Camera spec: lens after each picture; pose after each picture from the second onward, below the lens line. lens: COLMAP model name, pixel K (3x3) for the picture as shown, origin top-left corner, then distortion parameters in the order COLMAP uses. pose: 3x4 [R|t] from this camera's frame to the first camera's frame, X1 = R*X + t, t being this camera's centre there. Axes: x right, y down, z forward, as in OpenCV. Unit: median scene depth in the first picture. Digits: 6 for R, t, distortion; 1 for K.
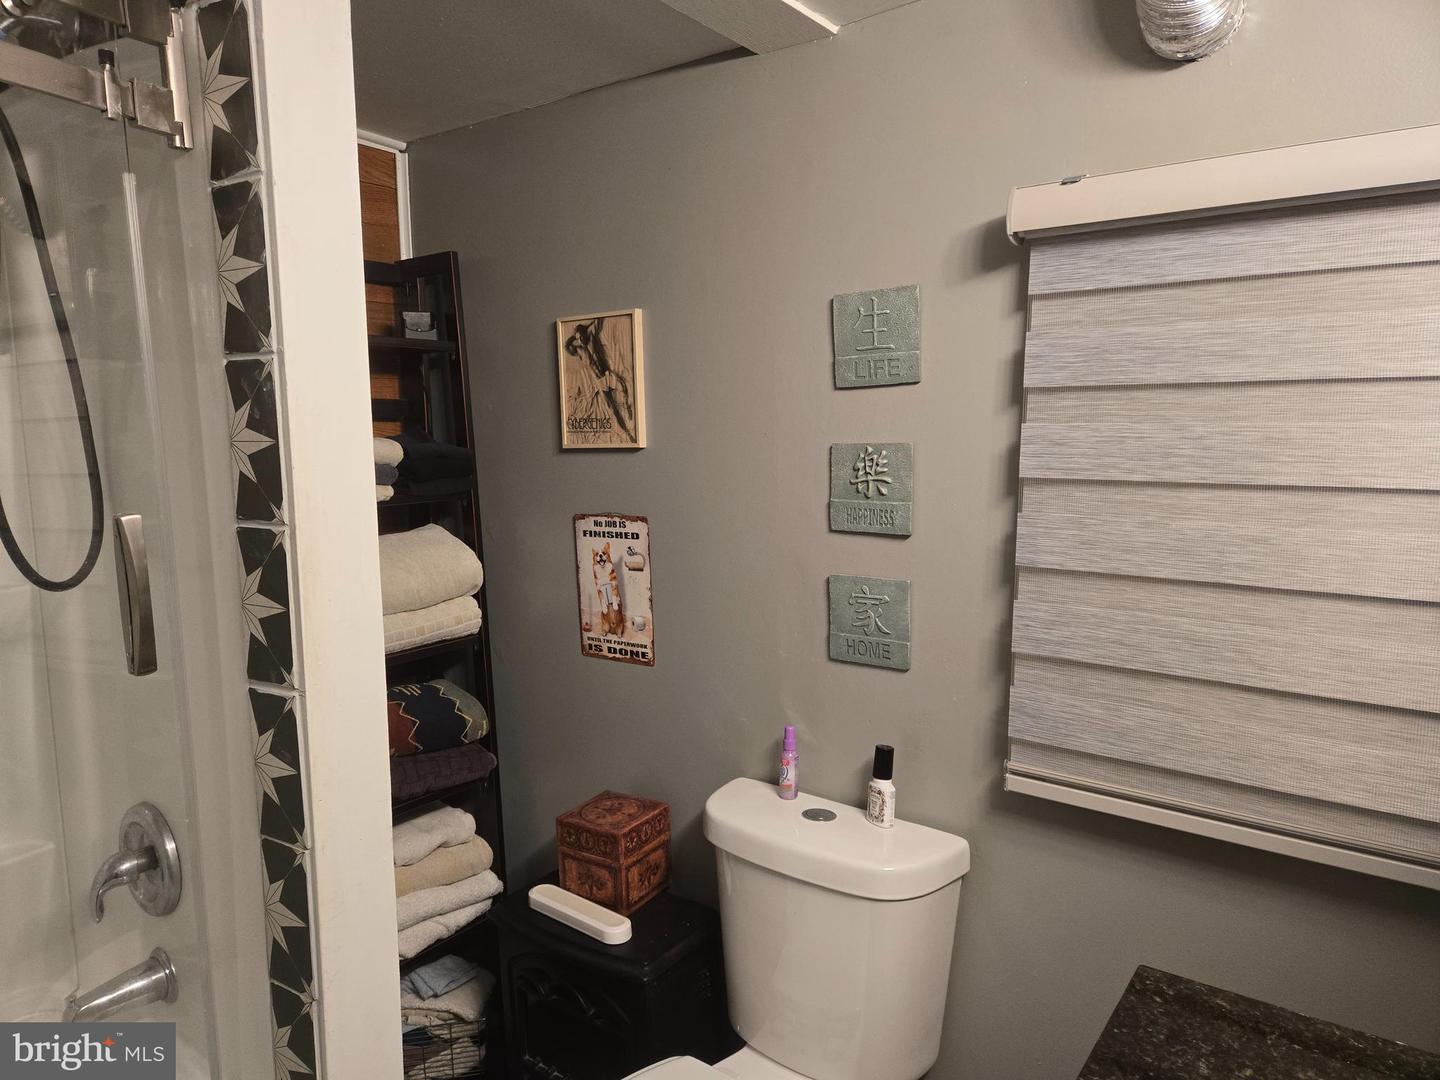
lens RADIAL K [[963.6, 0, 696.6], [0, 963.6, 550.2], [0, 0, 1]] dist [0.068796, -0.055568]
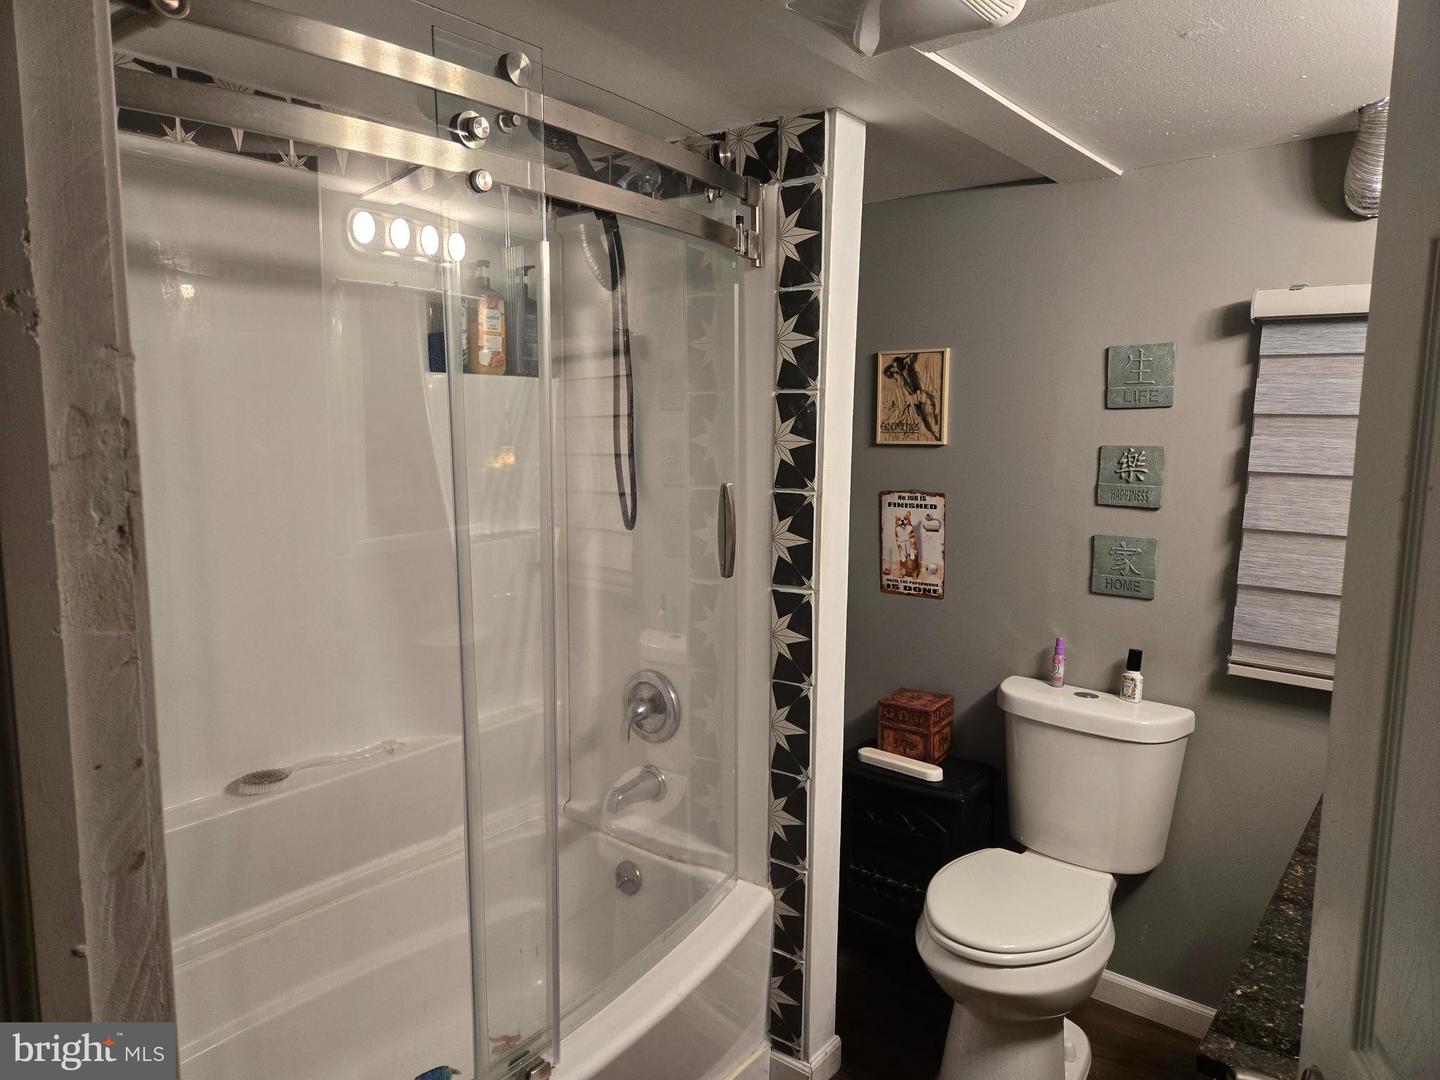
lens RADIAL K [[963.6, 0, 710.5], [0, 963.6, 542.5], [0, 0, 1]] dist [0.068796, -0.055568]
pose [[0.999405, 0.023554, -0.025179, -0.429452], [-0.023372, 0.999699, 0.007460, 0.042361], [0.025347, -0.006867, 0.999655, -0.521460]]
